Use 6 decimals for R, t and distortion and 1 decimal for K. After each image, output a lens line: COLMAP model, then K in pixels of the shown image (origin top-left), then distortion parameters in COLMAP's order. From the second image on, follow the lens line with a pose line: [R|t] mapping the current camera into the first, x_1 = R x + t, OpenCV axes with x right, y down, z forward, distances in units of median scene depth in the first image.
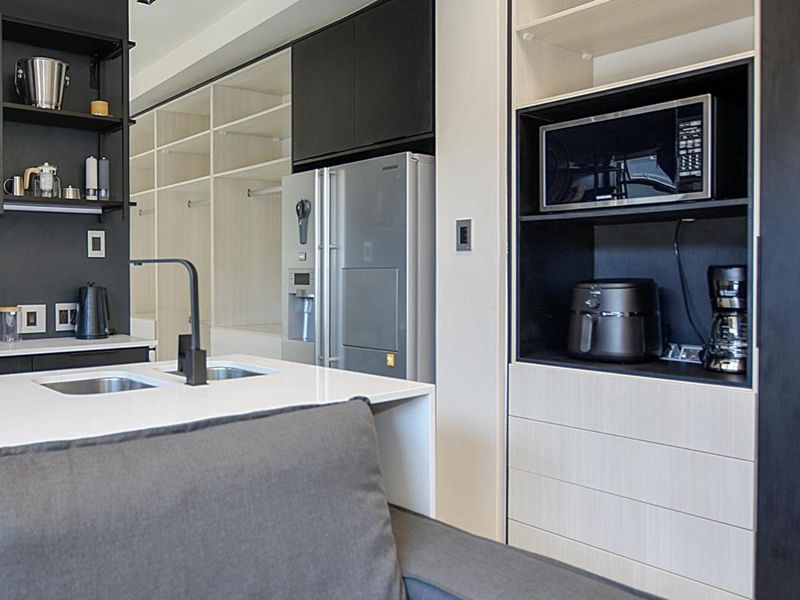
lens RADIAL K [[719.9, 0, 375.4], [0, 719.9, 276.8], [0, 0, 1]] dist [-0.007052, -0.008062]
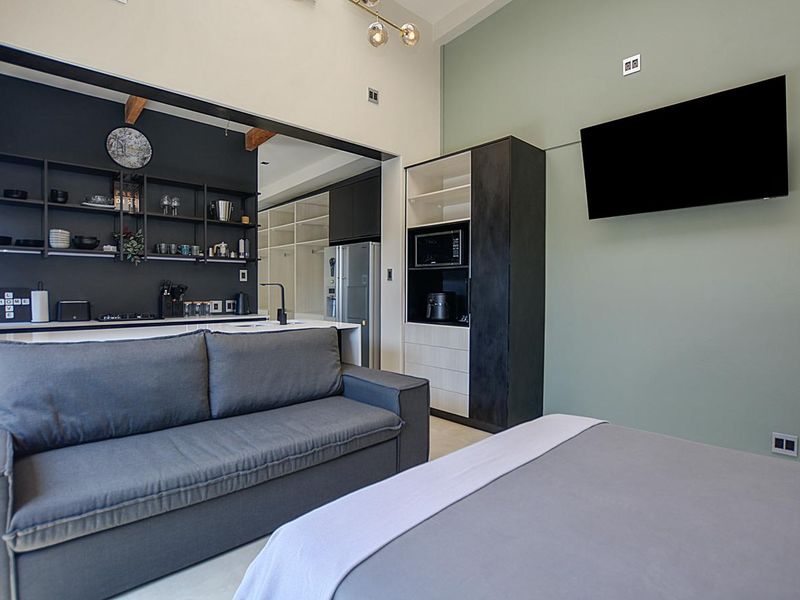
lens RADIAL K [[414.0, 0, 441.0], [0, 414.0, 295.7], [0, 0, 1]] dist [-0.032147, 0.001671]
pose [[0.994699, 0.006783, 0.102608, 0.132641], [-0.007893, 0.999915, 0.010417, 0.001618], [-0.102528, -0.011172, 0.994667, -0.451685]]
